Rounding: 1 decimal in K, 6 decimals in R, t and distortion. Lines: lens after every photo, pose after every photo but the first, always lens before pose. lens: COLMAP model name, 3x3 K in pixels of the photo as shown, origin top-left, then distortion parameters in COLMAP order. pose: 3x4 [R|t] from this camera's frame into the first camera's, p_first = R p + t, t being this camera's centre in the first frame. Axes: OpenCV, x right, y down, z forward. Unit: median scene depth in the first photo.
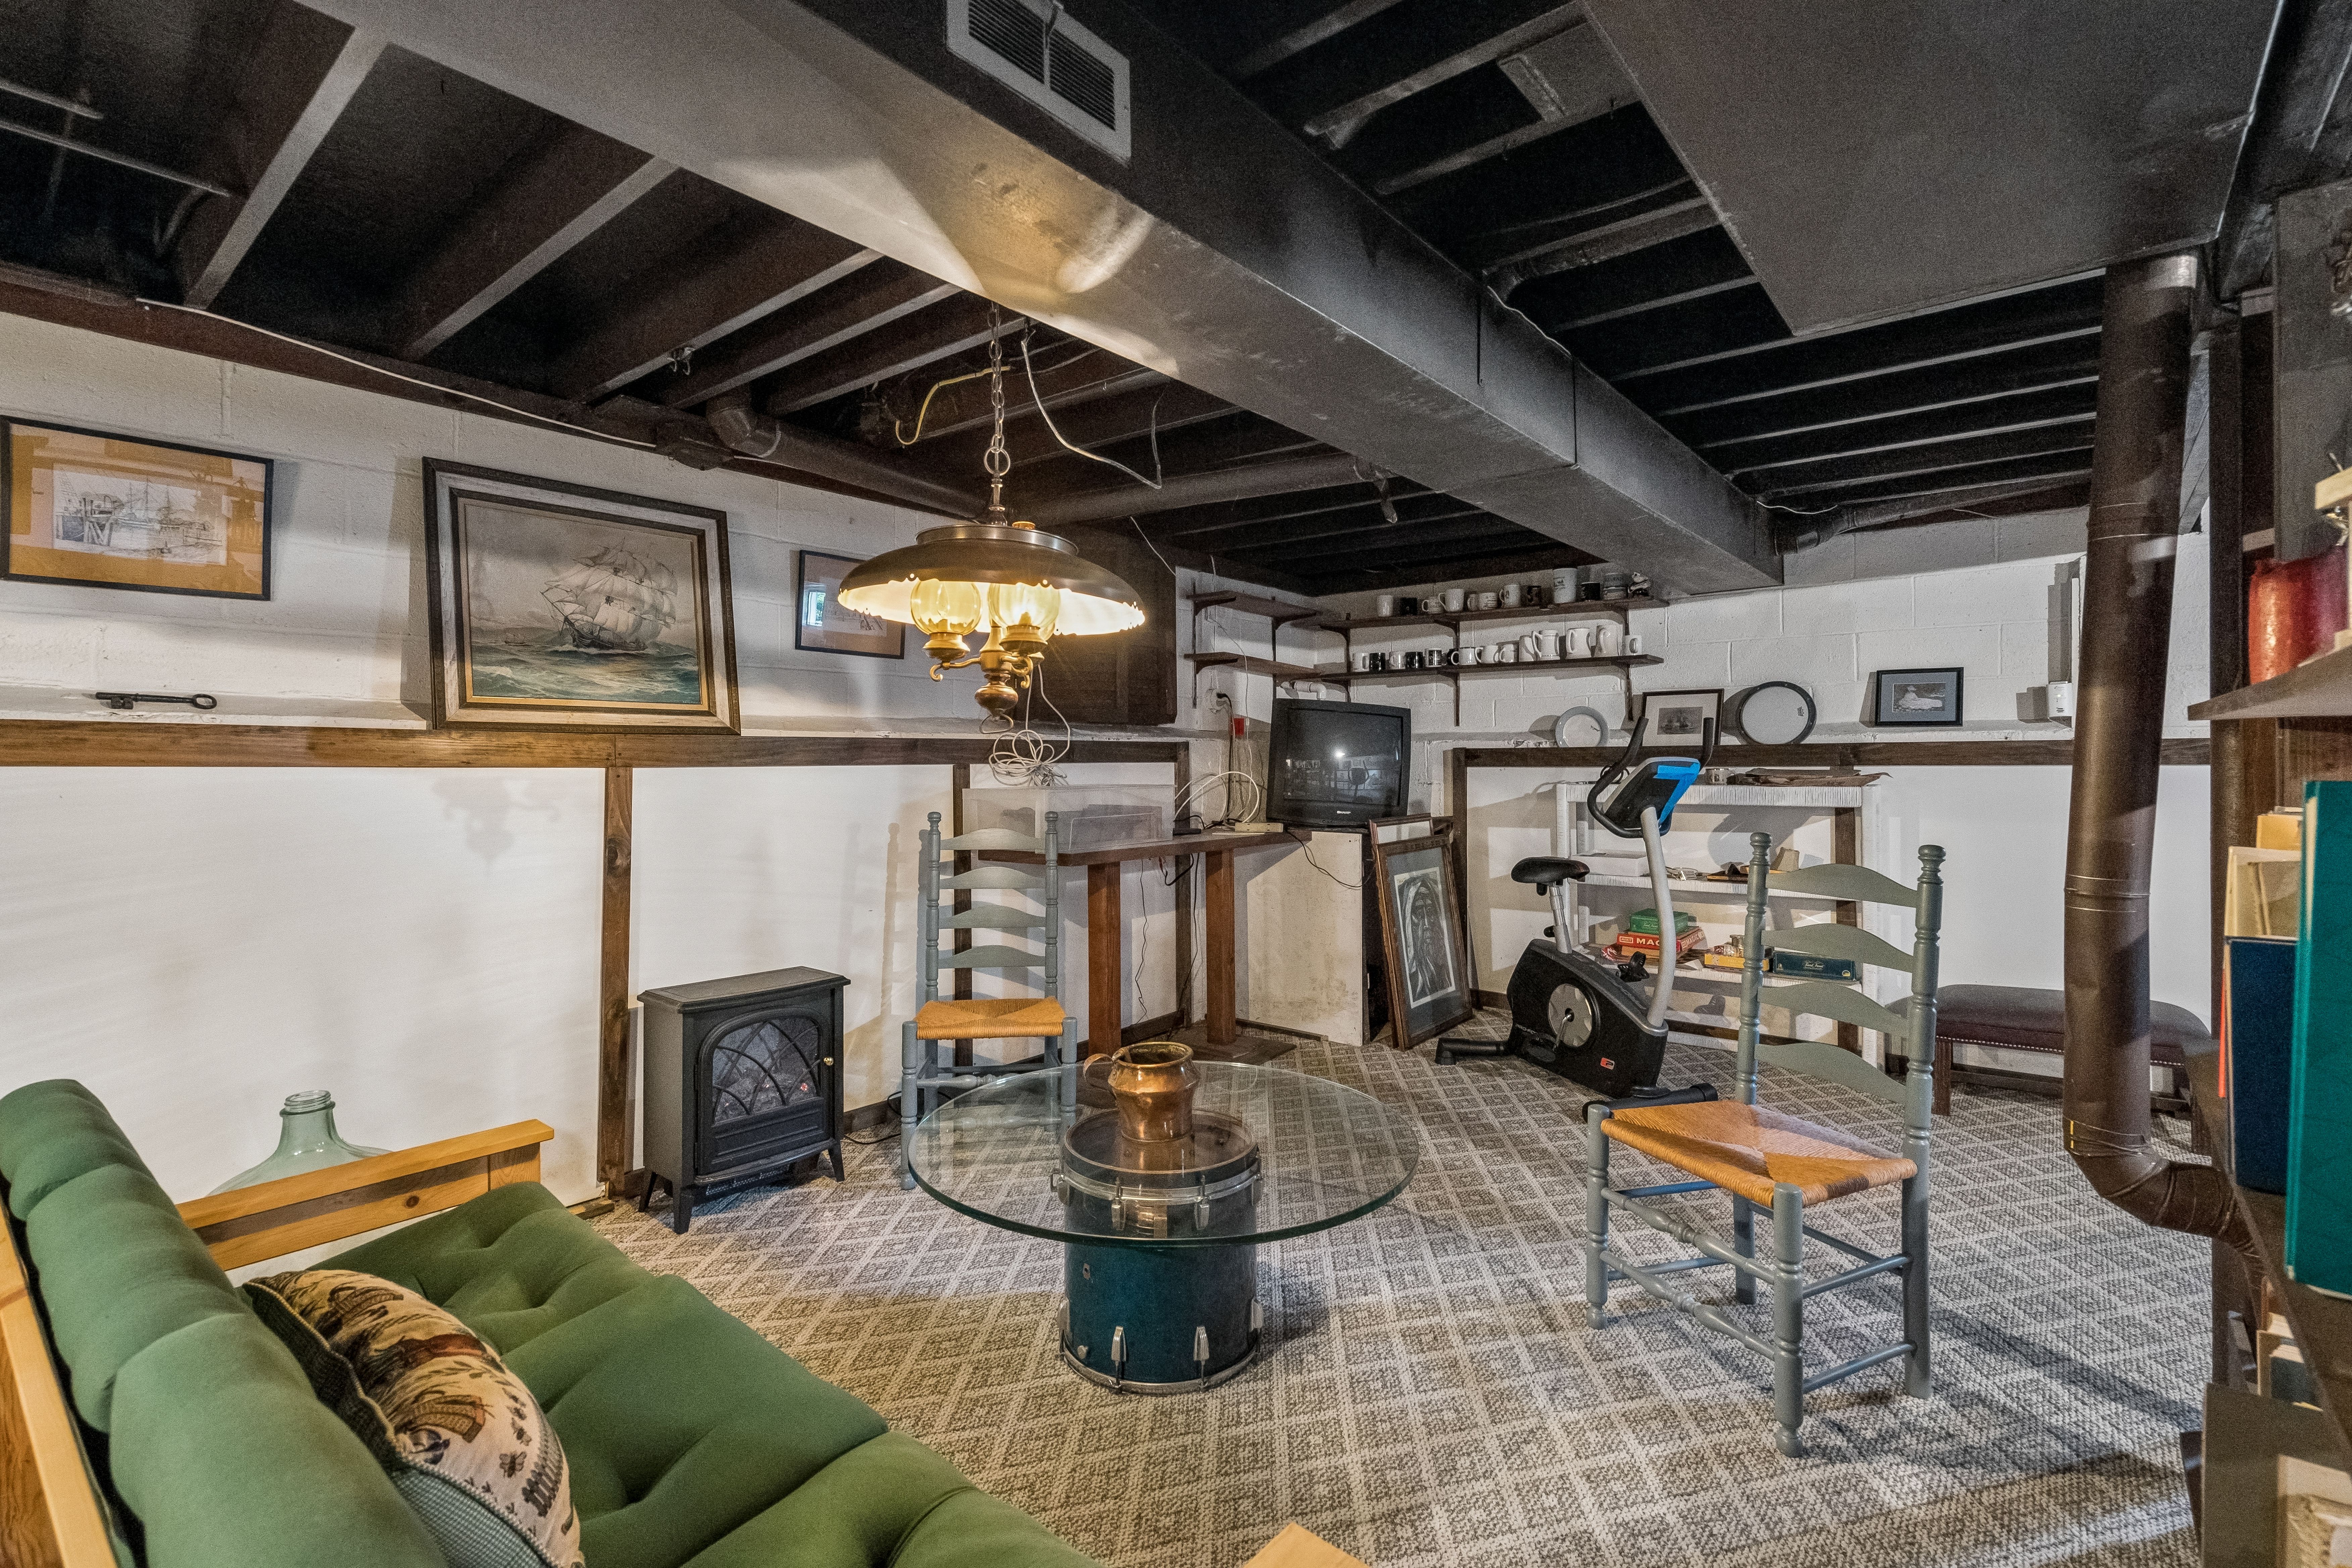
lens RADIAL K [[1091.0, 0, 1167.9], [0, 1091.0, 764.0], [0, 0, 1]] dist [0.012512, -0.004451]
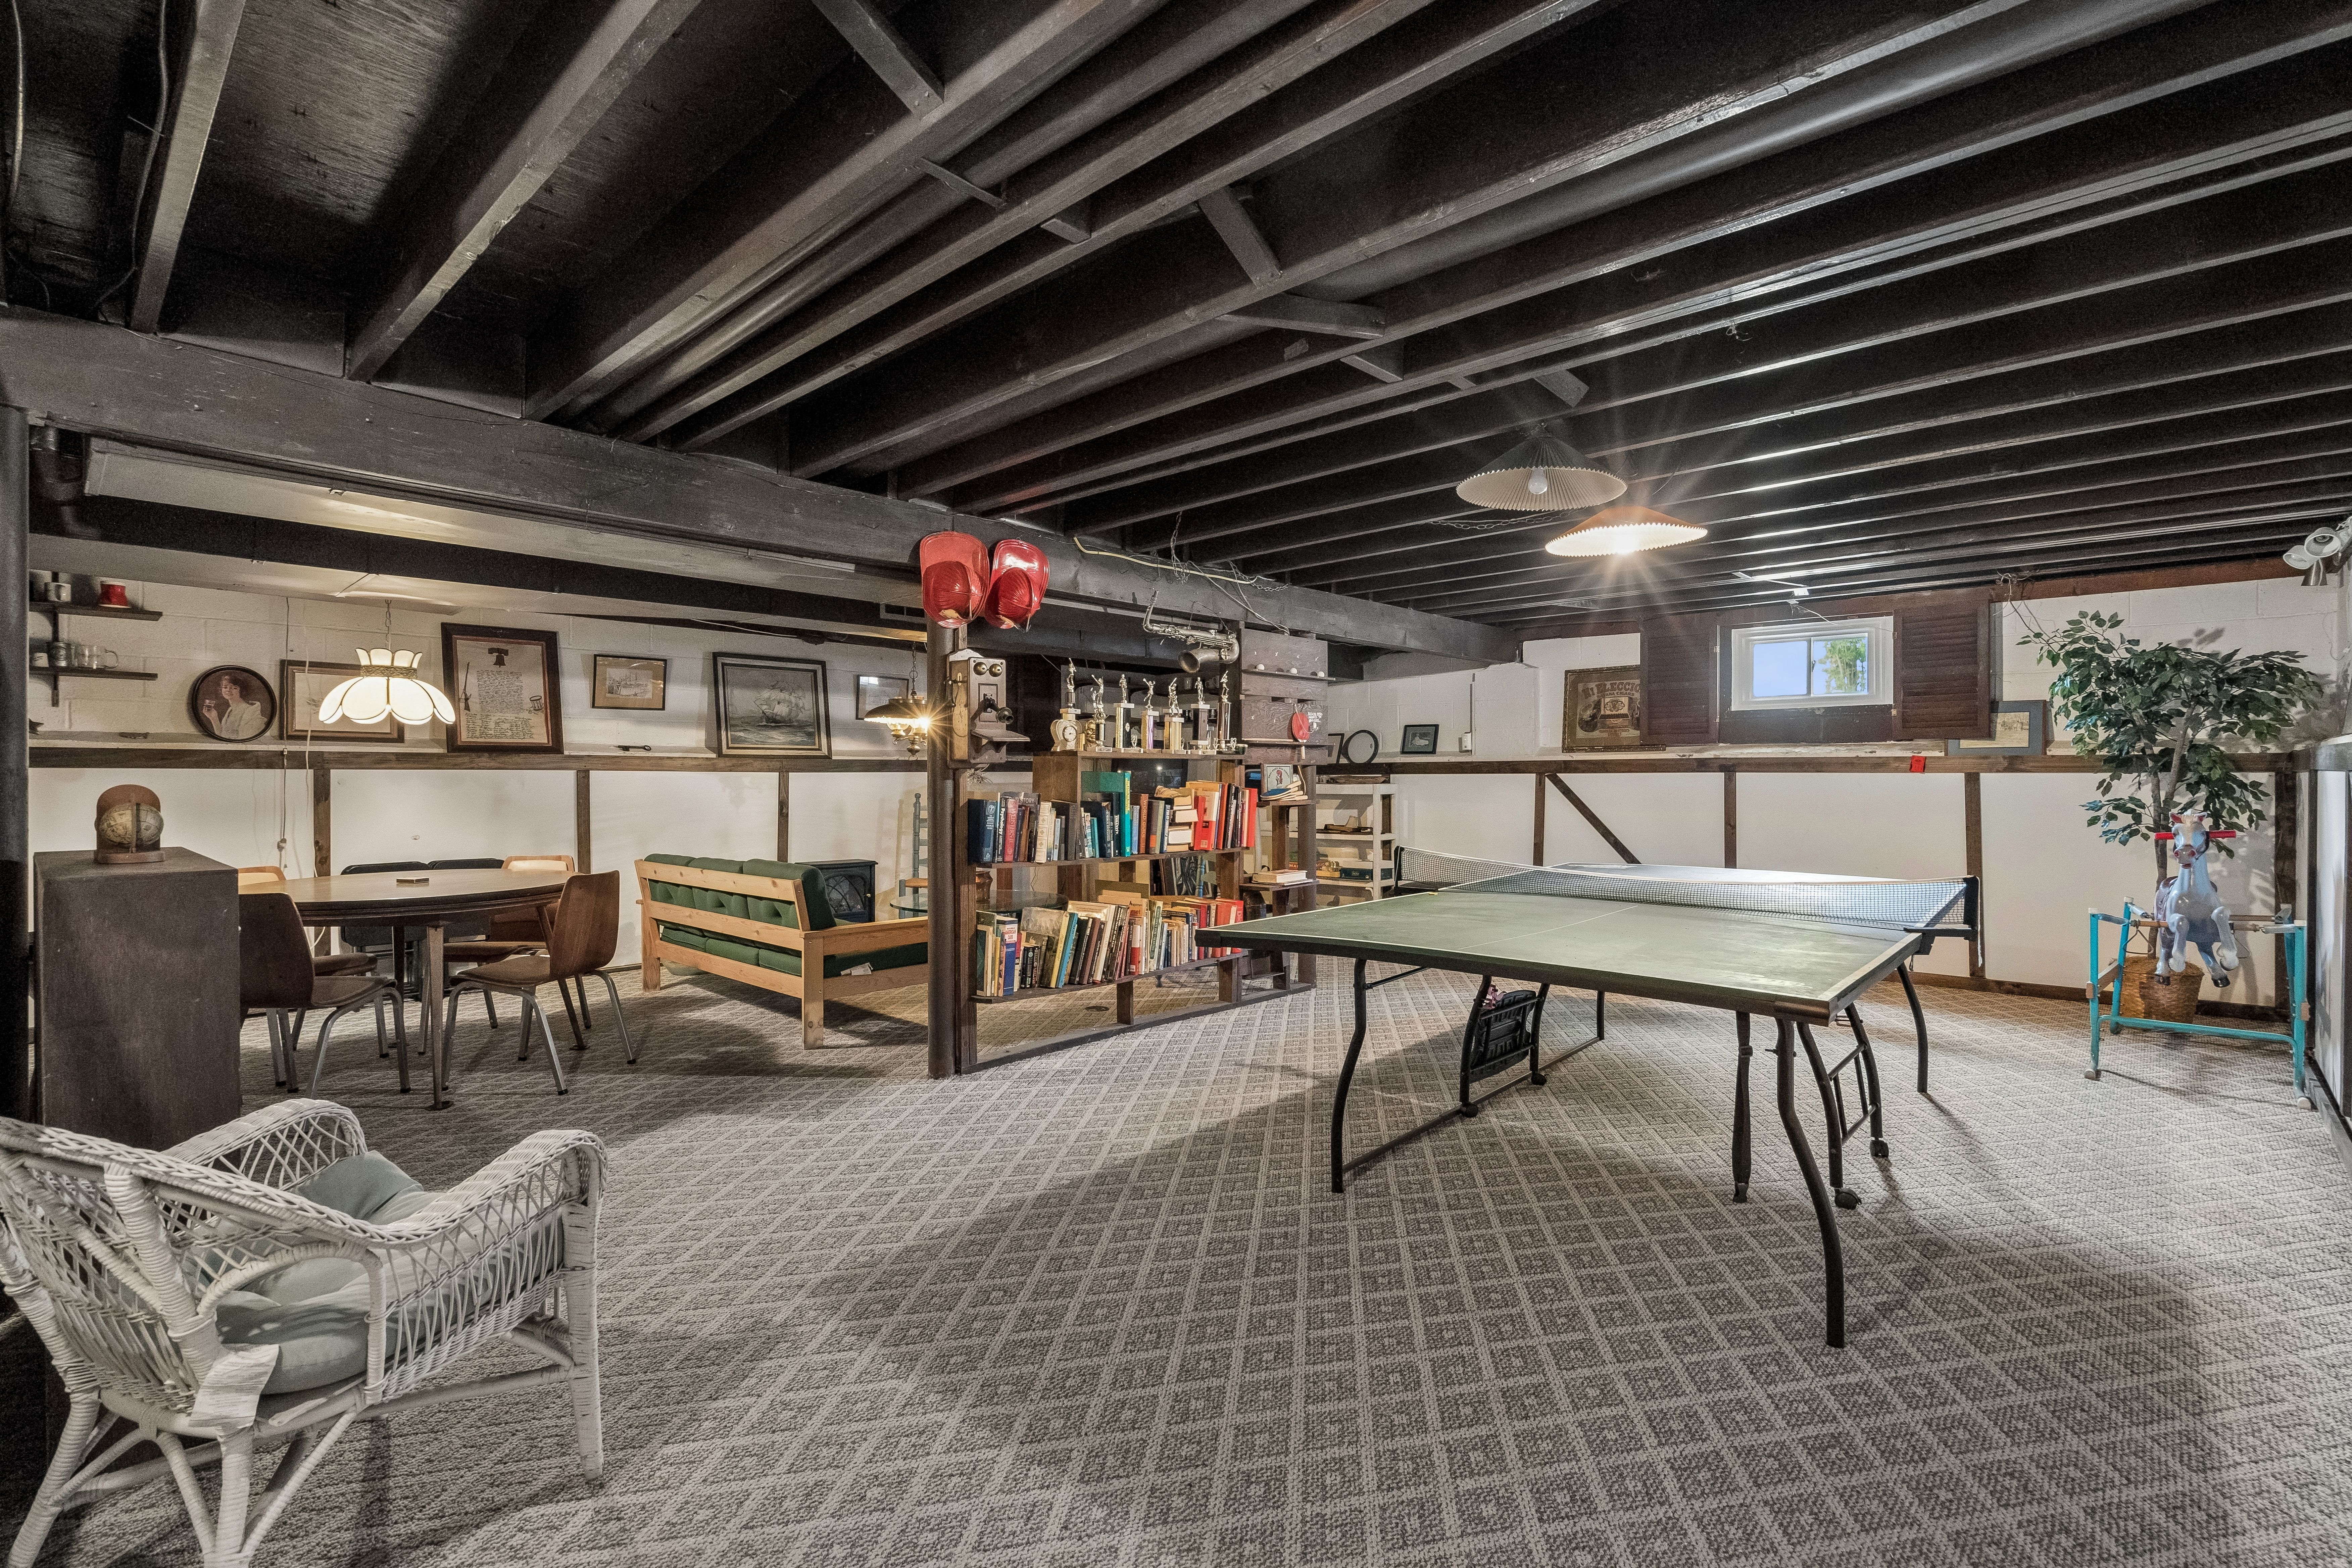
lens RADIAL K [[1055.9, 0, 1167.3], [0, 1055.9, 788.5], [0, 0, 1]] dist [-0.001271, 0.000661]
pose [[0.998510, 0.004162, -0.054405, 0.443207], [-0.003394, 0.999894, 0.014194, 0.002718], [0.054458, -0.013988, 0.998418, -1.202674]]
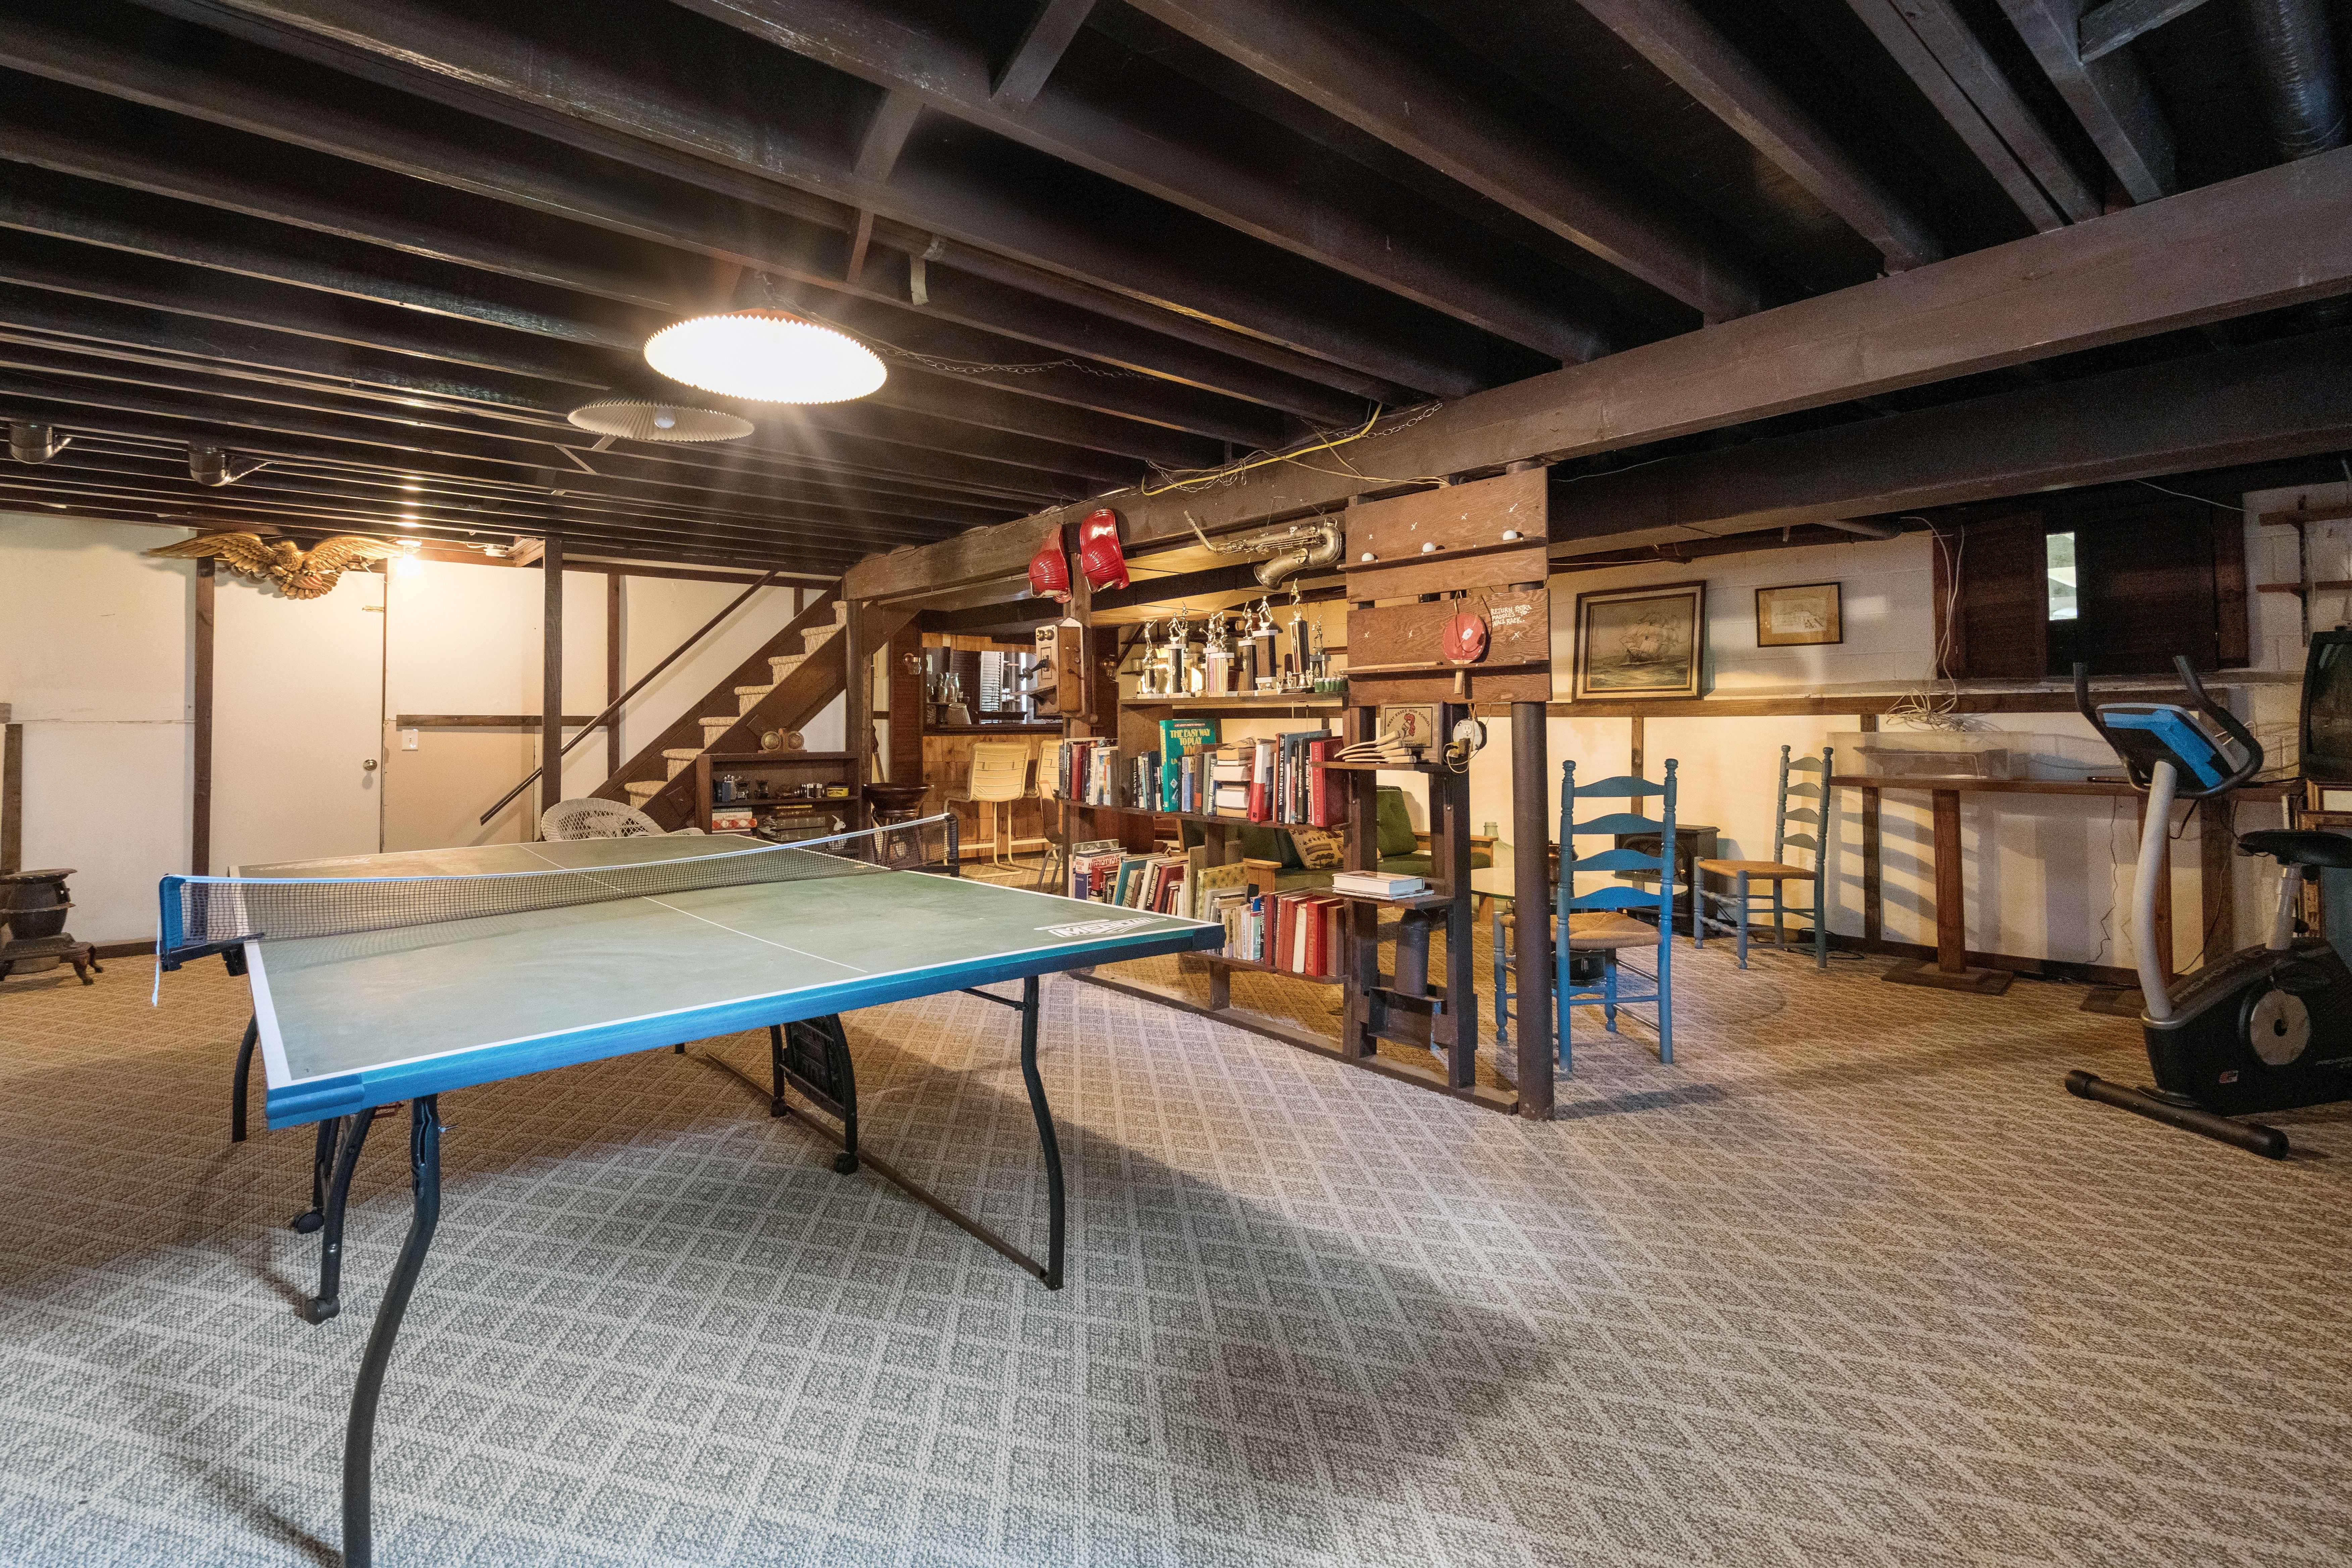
lens RADIAL K [[1093.1, 0, 1176.6], [0, 1093.1, 680.9], [0, 0, 1]] dist [-0.002551, -0.000259]
pose [[-0.176420, -0.032176, -0.983789, 1.627635], [0.005417, 0.999419, -0.033658, -0.000654], [0.984300, -0.011268, -0.176144, 0.447523]]
